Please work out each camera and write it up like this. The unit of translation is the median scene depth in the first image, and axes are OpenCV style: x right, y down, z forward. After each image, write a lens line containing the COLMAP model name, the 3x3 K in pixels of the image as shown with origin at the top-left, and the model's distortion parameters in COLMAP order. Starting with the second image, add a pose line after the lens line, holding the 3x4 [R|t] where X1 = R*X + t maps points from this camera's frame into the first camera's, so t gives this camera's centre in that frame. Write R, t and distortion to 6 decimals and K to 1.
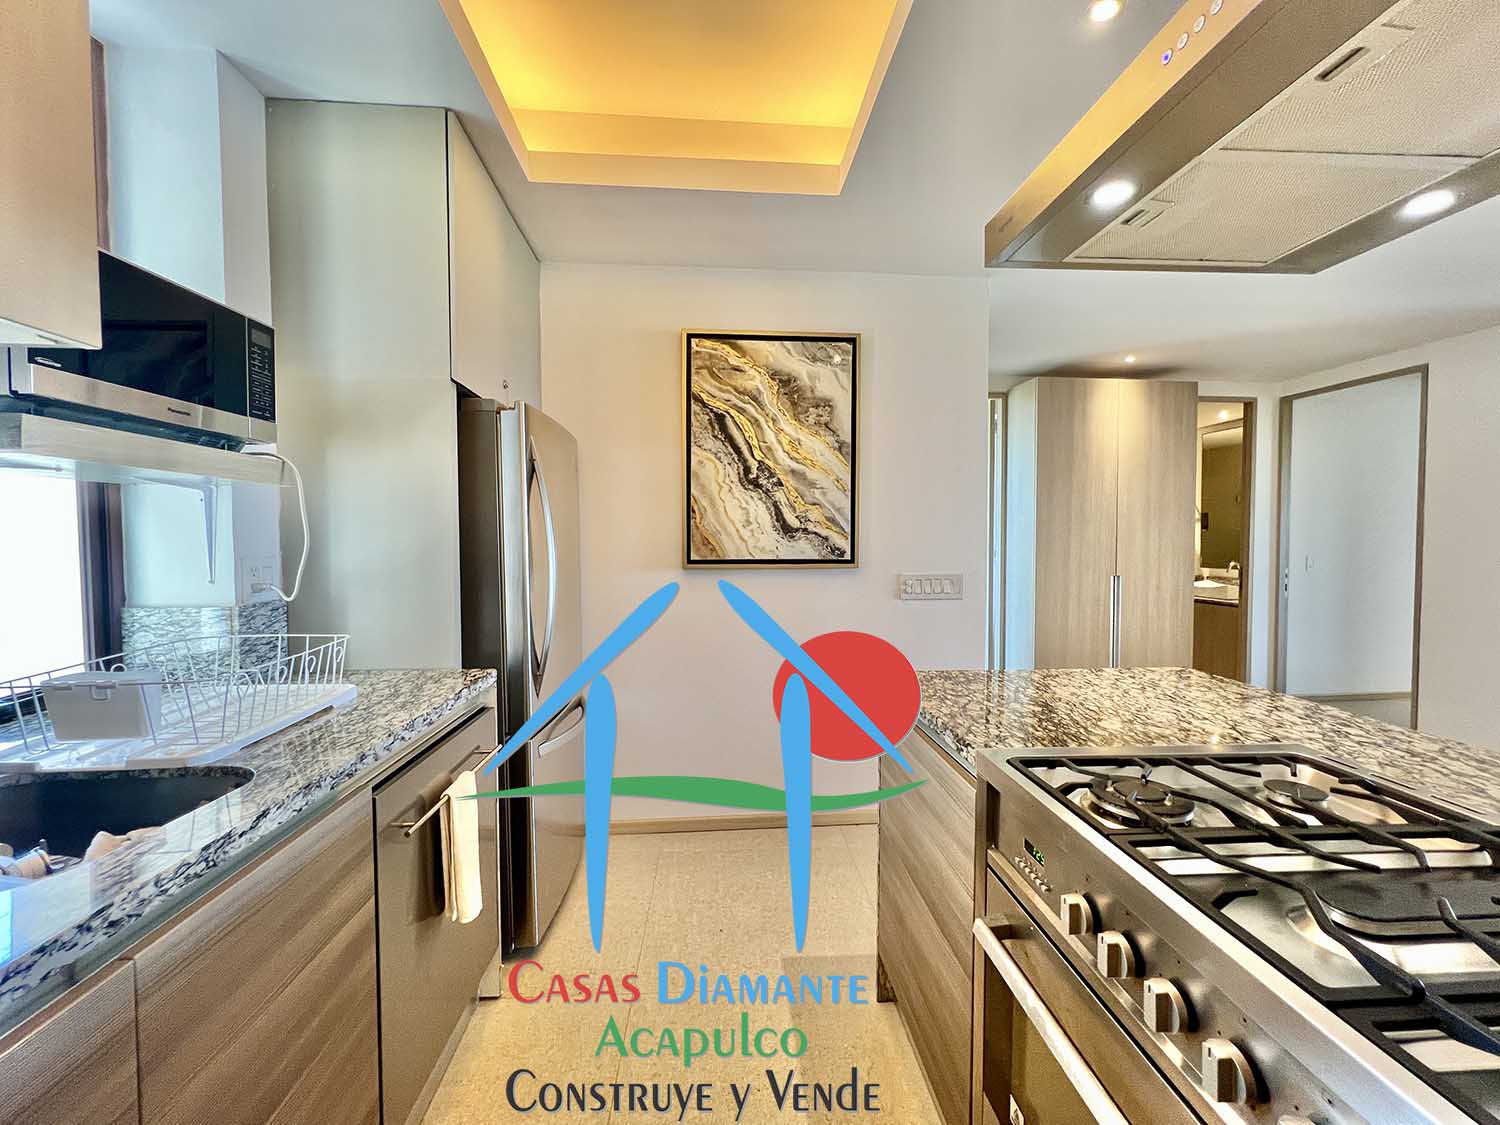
lens RADIAL K [[601.7, 0, 748.7], [0, 601.7, 556.5], [0, 0, 1]] dist [0.001297, 0.000175]
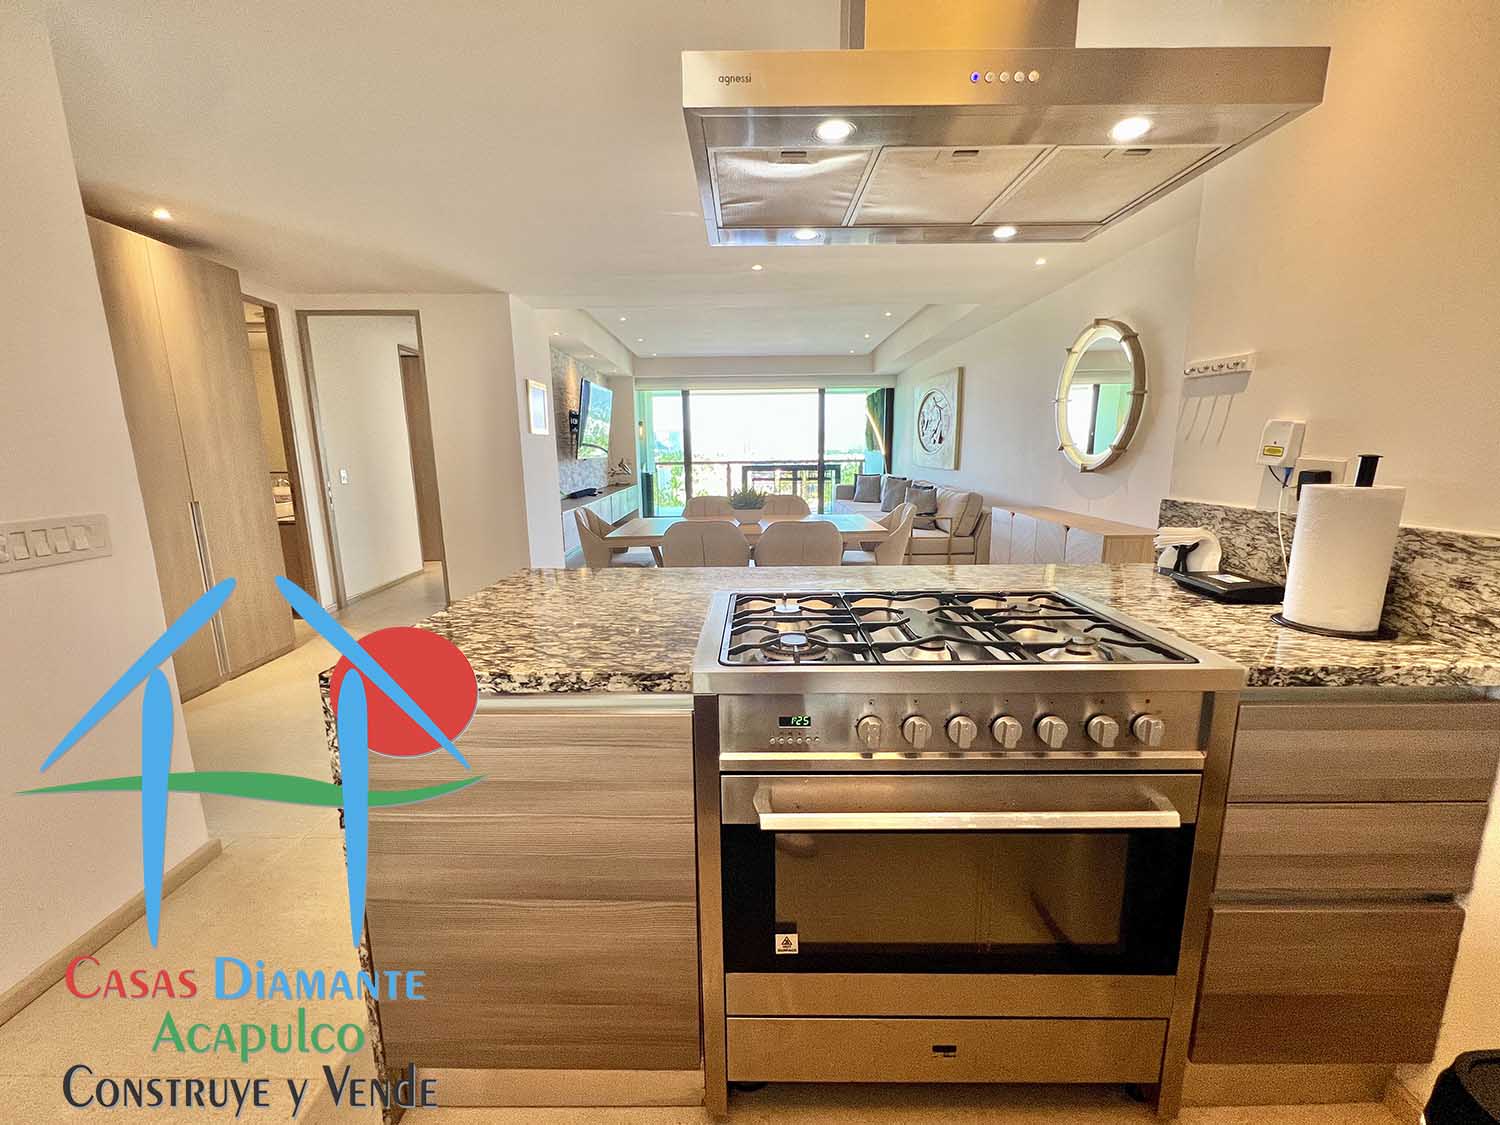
lens RADIAL K [[601.7, 0, 748.7], [0, 601.7, 556.5], [0, 0, 1]] dist [0.001297, 0.000175]
pose [[0.070575, -0.175759, 0.981900, -0.191128], [0.044231, 0.983938, 0.172945, -0.004106], [-0.996525, 0.031224, 0.077216, 0.324878]]
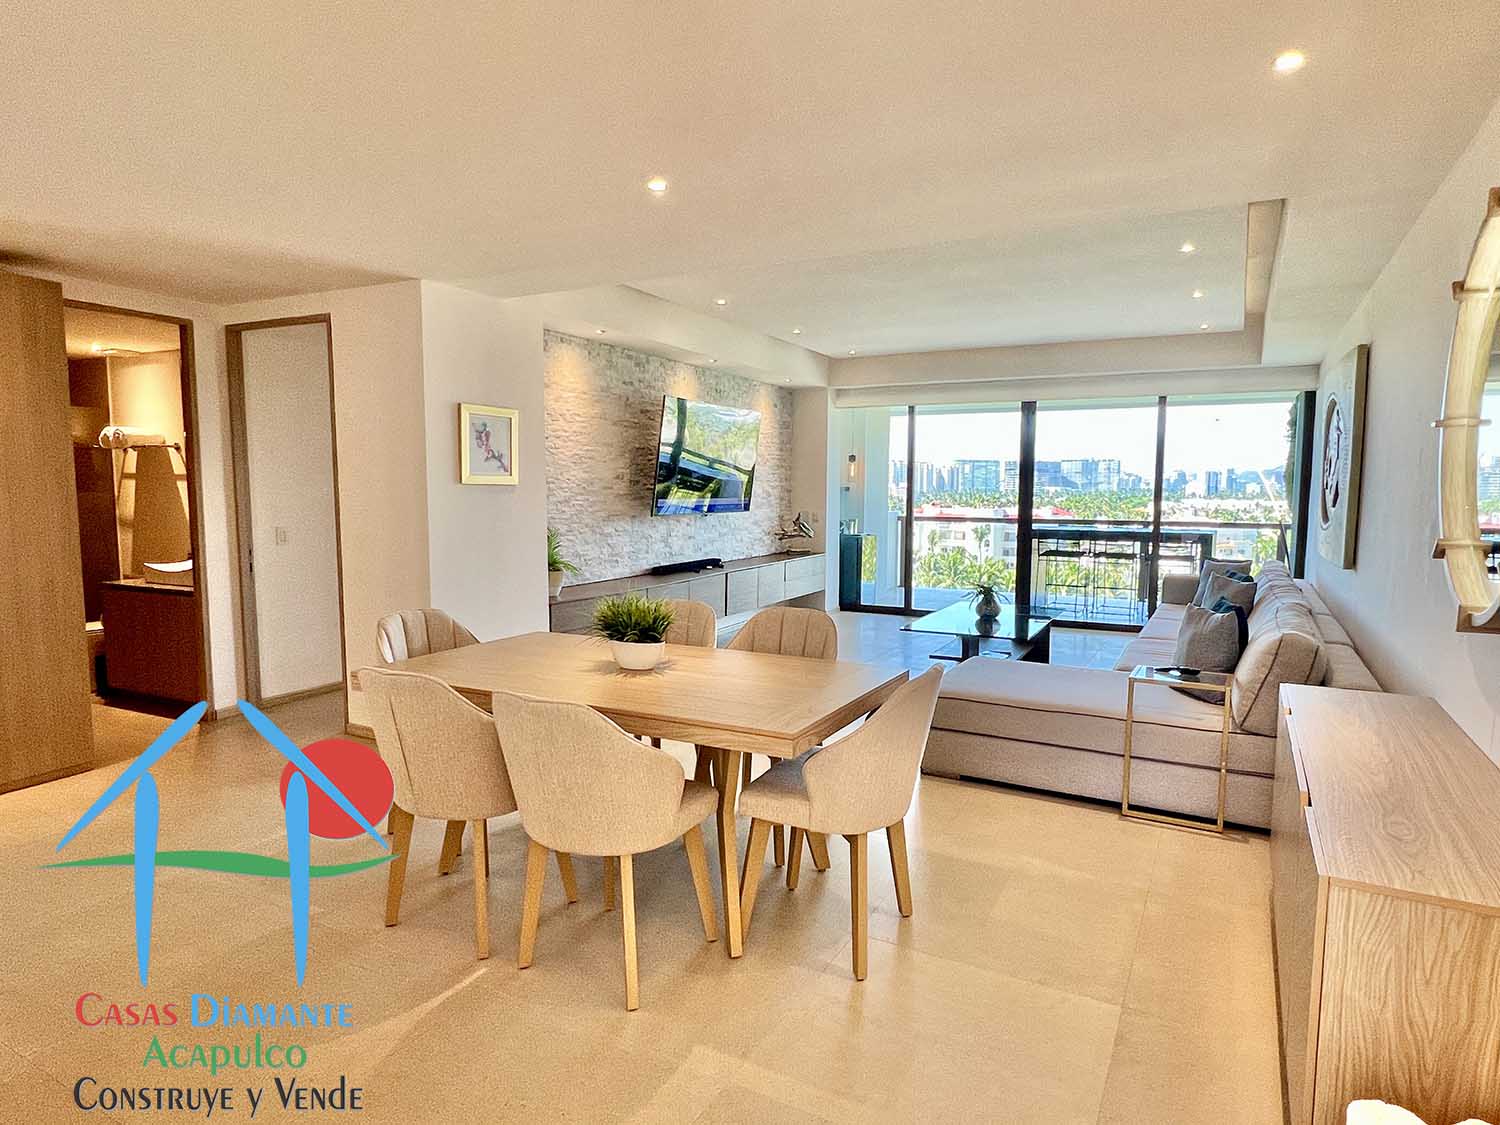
lens RADIAL K [[868.8, 0, 750.0], [0, 868.8, 562.5], [0, 0, 1]] dist [0.003268, 0.001034]
pose [[0.541044, -0.069214, 0.838141, 0.475948], [0.019553, 0.997373, 0.069742, -0.037981], [-0.840767, -0.021345, 0.540976, -0.333382]]
